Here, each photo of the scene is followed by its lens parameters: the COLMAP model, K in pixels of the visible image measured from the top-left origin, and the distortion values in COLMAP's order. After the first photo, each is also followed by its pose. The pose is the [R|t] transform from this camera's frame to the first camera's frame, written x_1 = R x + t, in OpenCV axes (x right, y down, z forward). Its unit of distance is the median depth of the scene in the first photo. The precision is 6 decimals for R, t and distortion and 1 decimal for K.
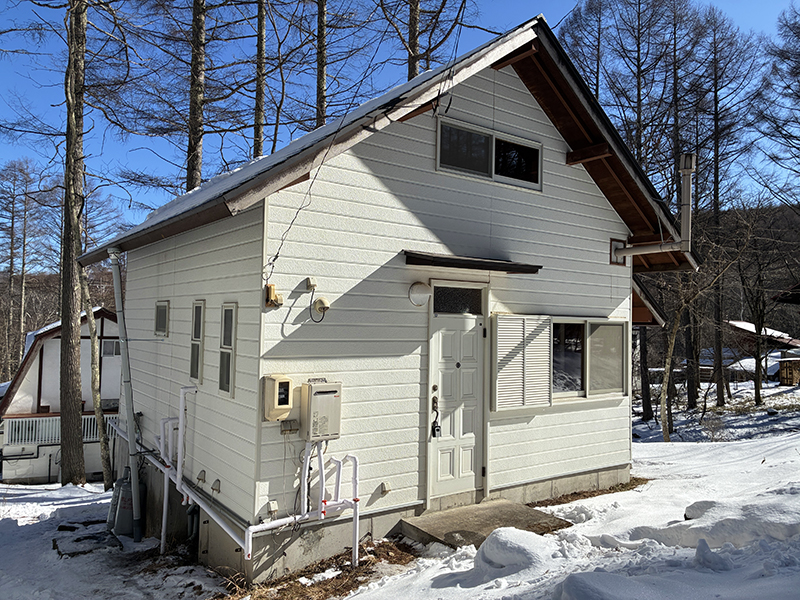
lens RADIAL K [[605.7, 0, 400.0], [0, 605.7, 300.0], [0, 0, 1]] dist [0.026751, 0.000474]
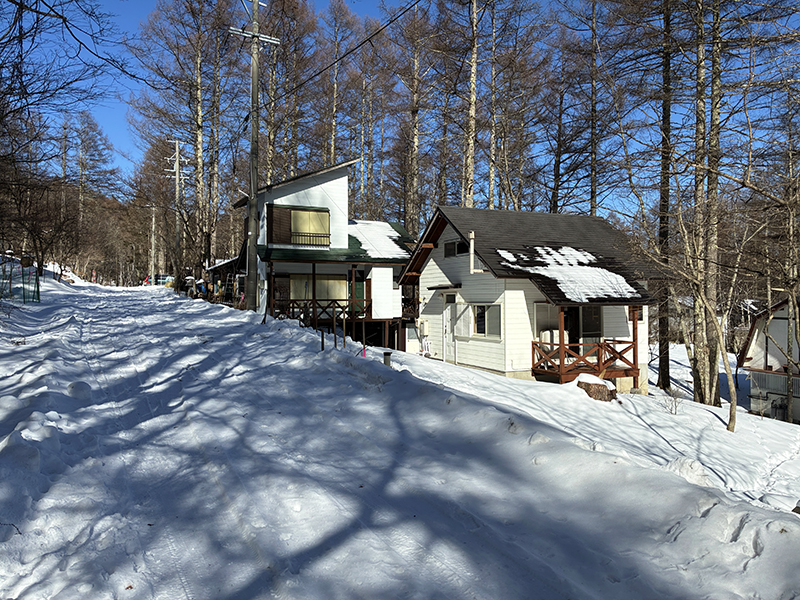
lens RADIAL K [[615.9, 0, 400.0], [0, 615.9, 300.0], [0, 0, 1]] dist [0.049820, -0.006858]
pose [[-0.197784, -0.020731, -0.980026, 3.177198], [0.036034, 0.998947, -0.028403, 0.086140], [0.979583, -0.040932, -0.196829, 1.342371]]
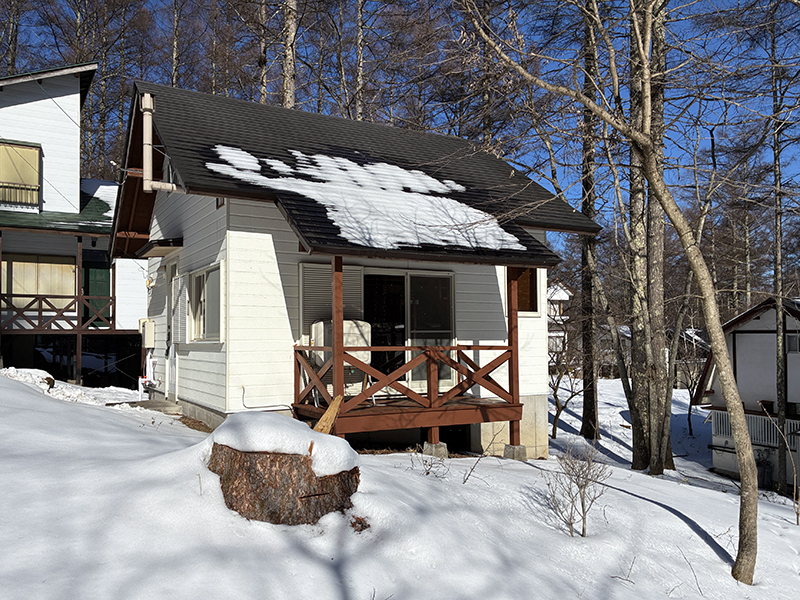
lens RADIAL K [[656.6, 0, 378.1], [0, 656.6, 312.1], [0, 0, 1]] dist [0.040225, -0.004144]
pose [[-0.123019, -0.064196, -0.990326, 1.693562], [0.041059, 0.996722, -0.069711, 0.241869], [0.991555, -0.049237, -0.119980, 1.699665]]
